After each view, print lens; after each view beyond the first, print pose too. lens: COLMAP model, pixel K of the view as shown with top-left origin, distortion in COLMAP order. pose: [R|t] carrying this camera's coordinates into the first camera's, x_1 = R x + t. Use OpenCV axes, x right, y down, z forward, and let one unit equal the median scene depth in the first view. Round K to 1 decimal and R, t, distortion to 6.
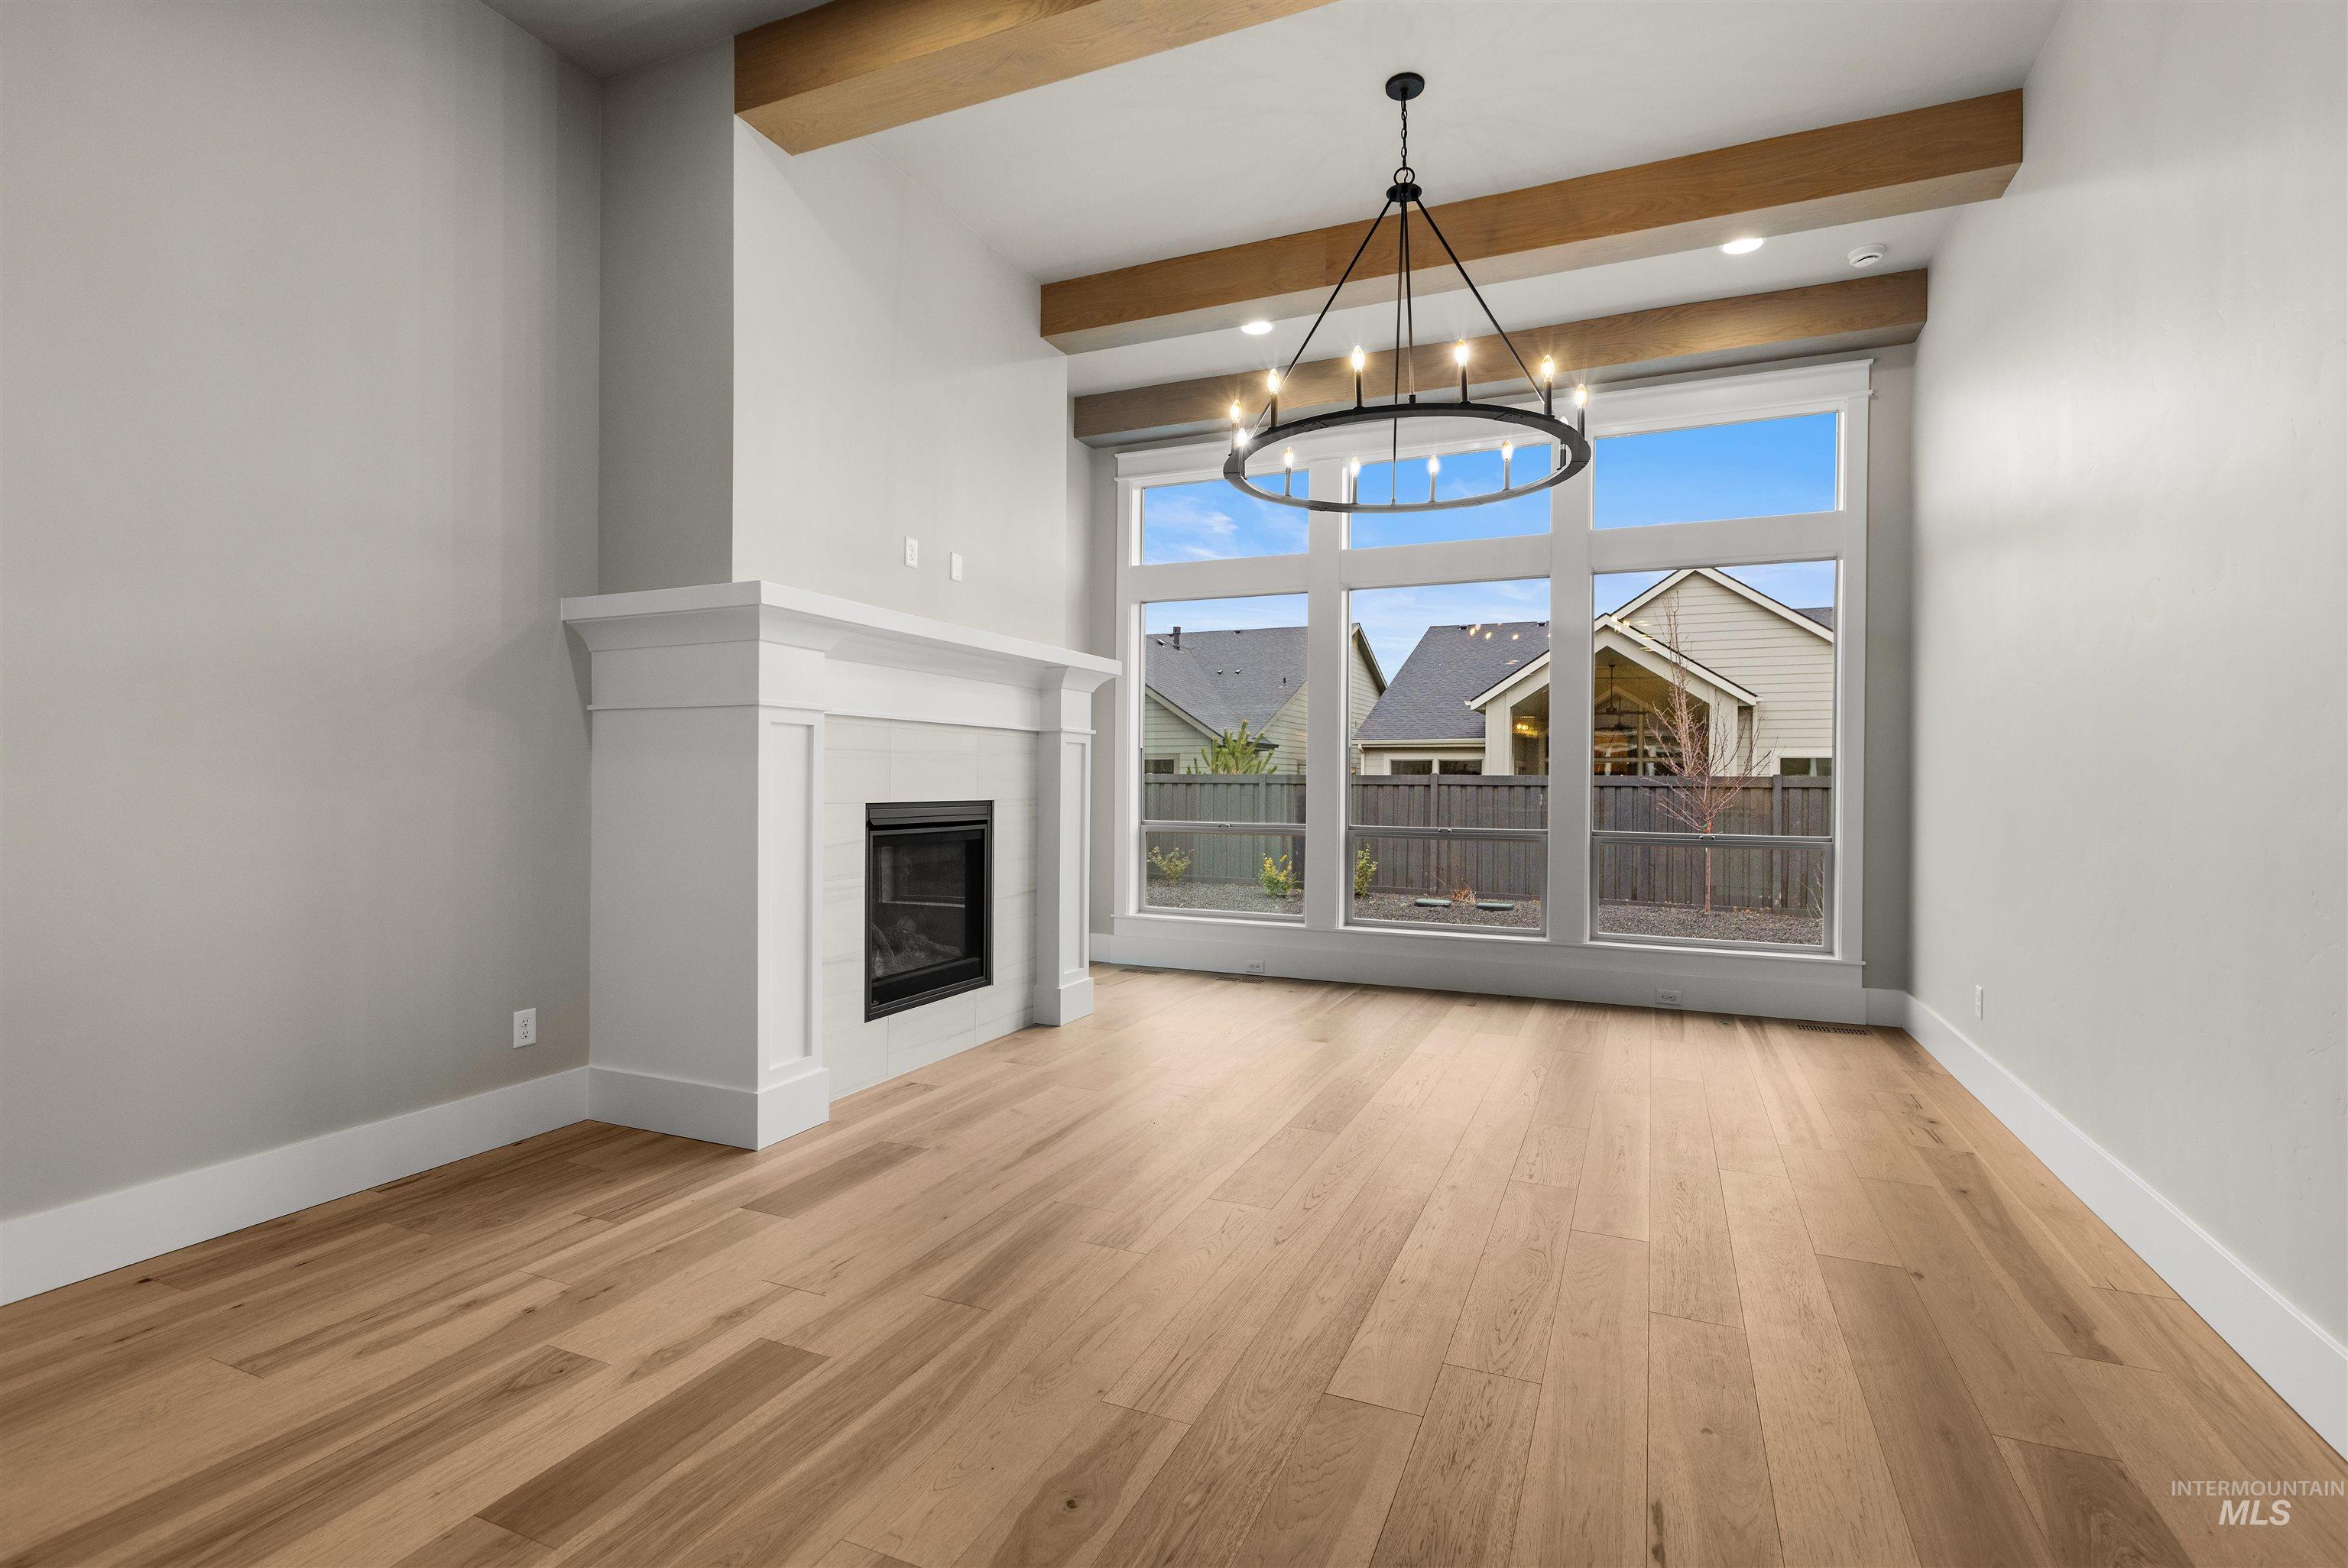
lens RADIAL K [[1059.1, 0, 1191.6], [0, 1059.1, 780.1], [0, 0, 1]] dist [0.005801, -0.002257]
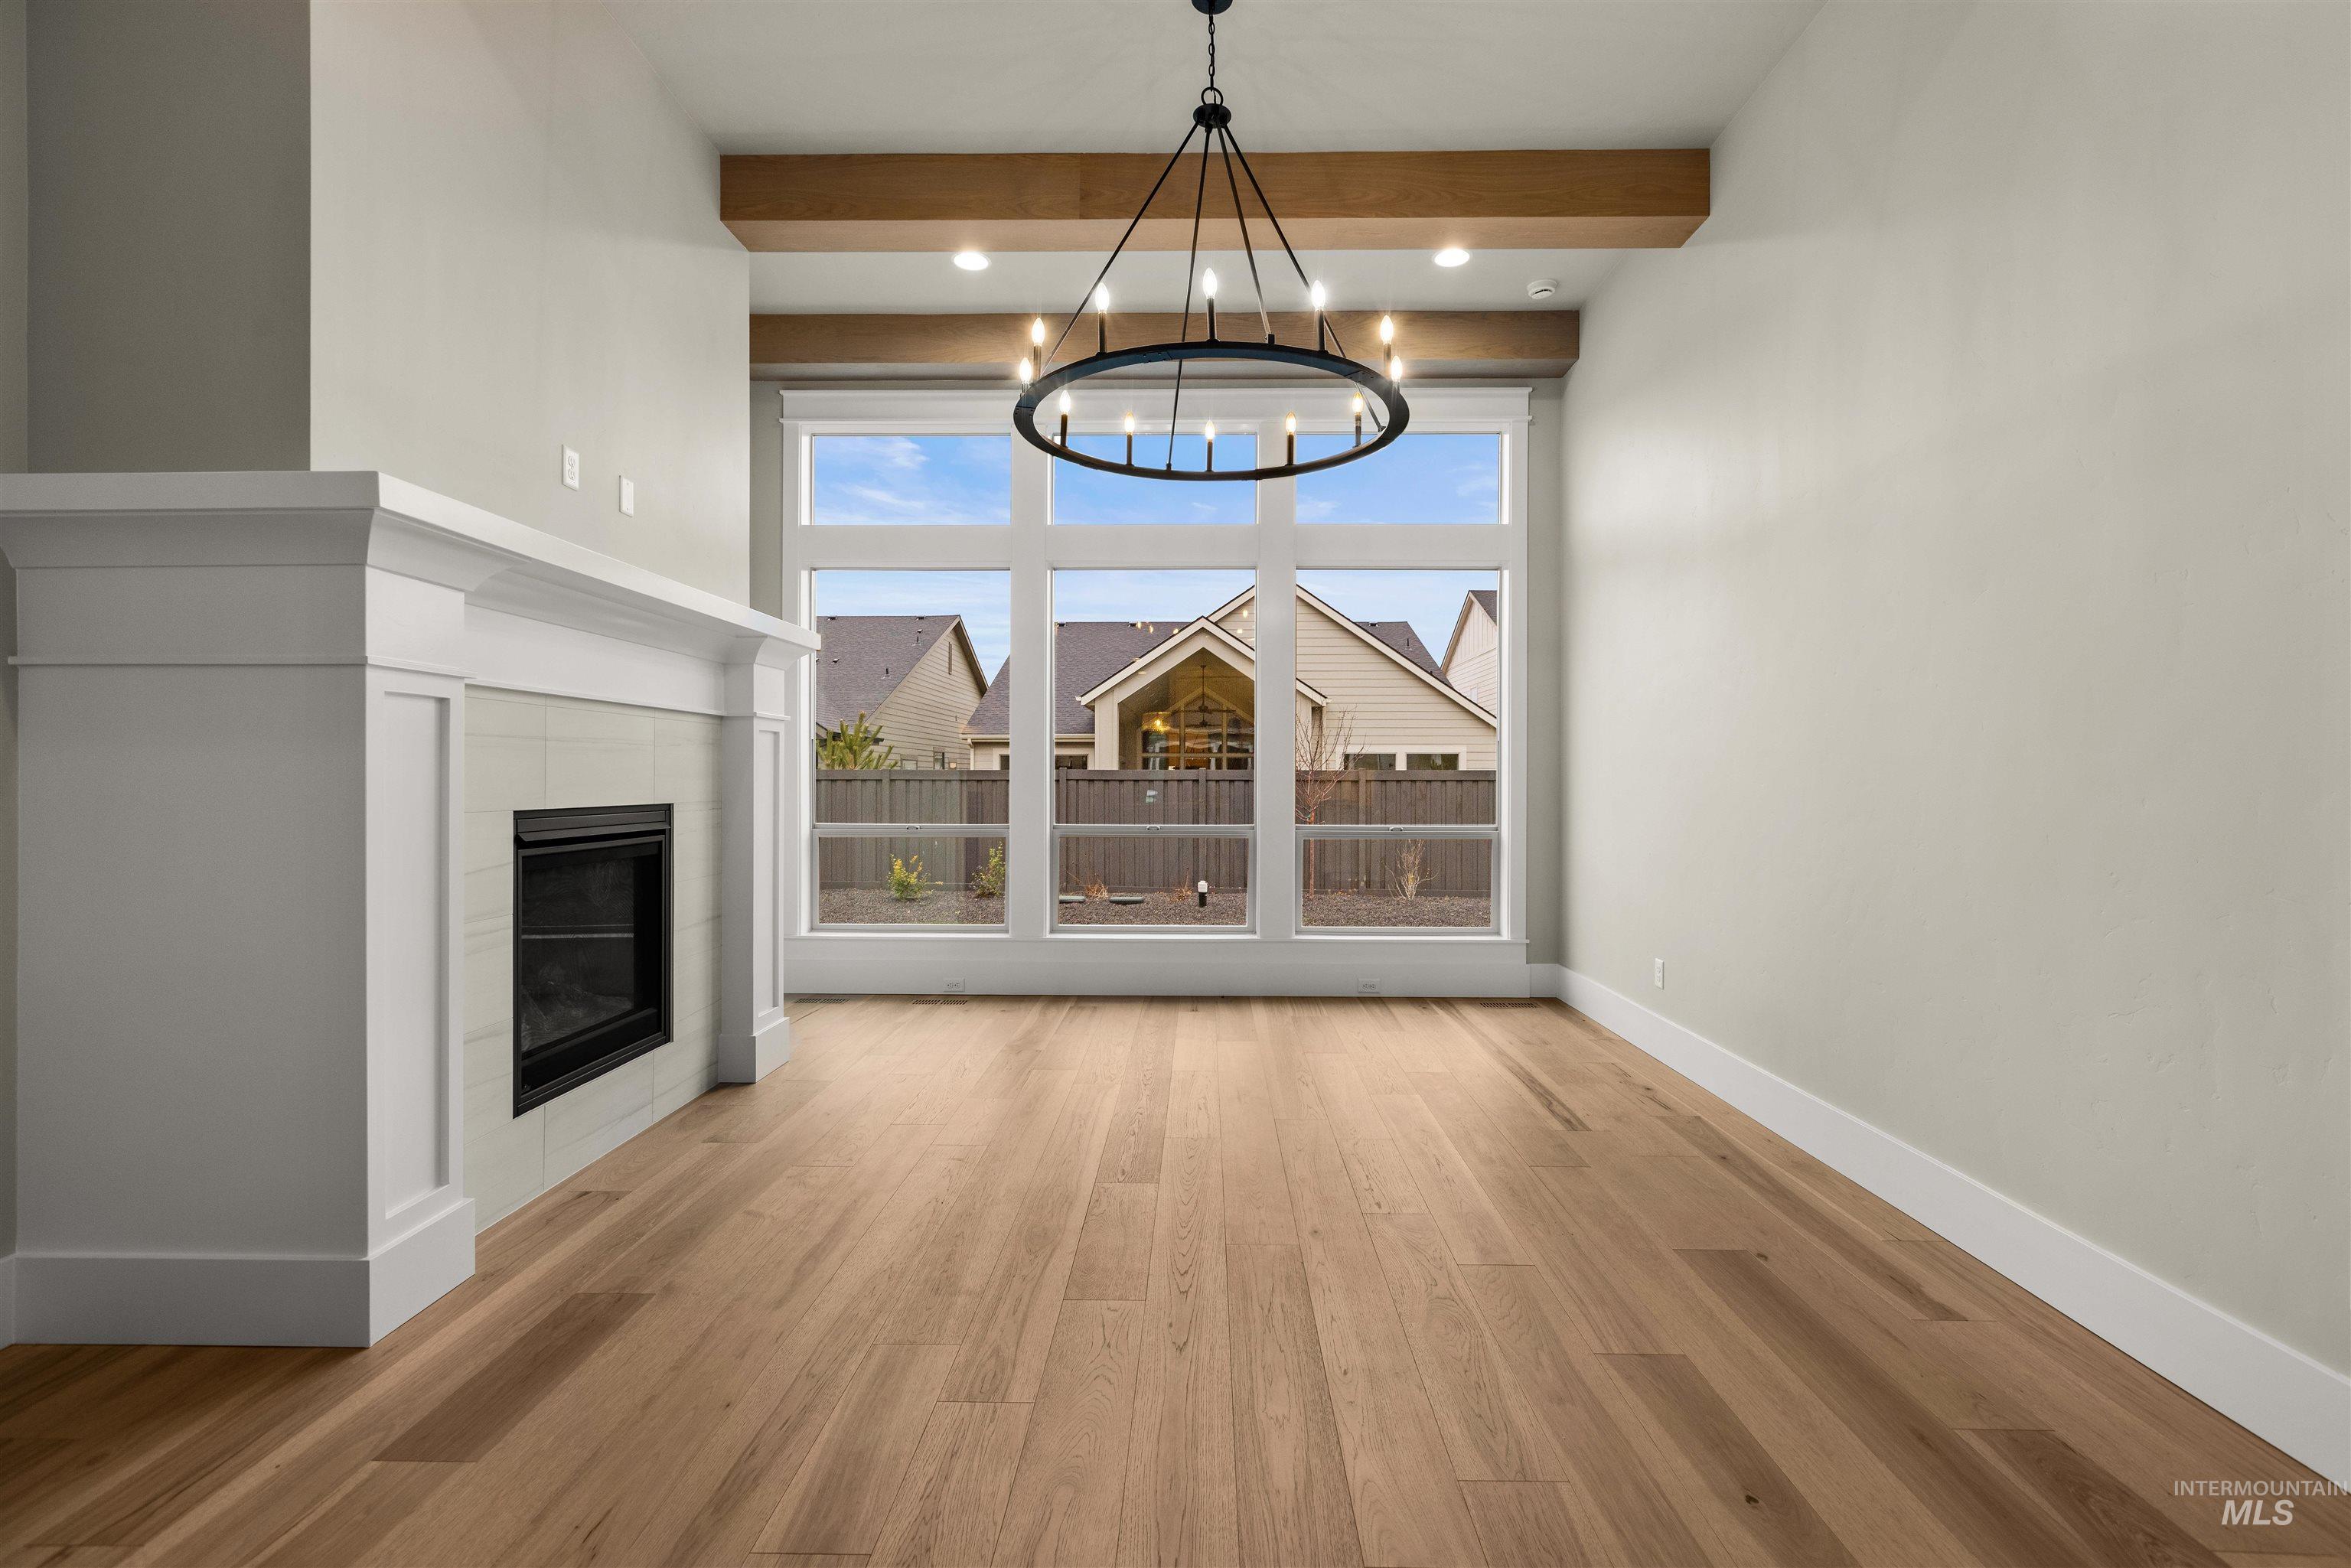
lens RADIAL K [[1060.5, 0, 1191.1], [0, 1060.5, 780.2], [0, 0, 1]] dist [0.005801, -0.002257]
pose [[0.930245, -0.003644, 0.366921, -0.133576], [0.001618, 0.999982, 0.005829, -0.002387], [-0.366936, -0.004829, 0.930234, 0.154927]]
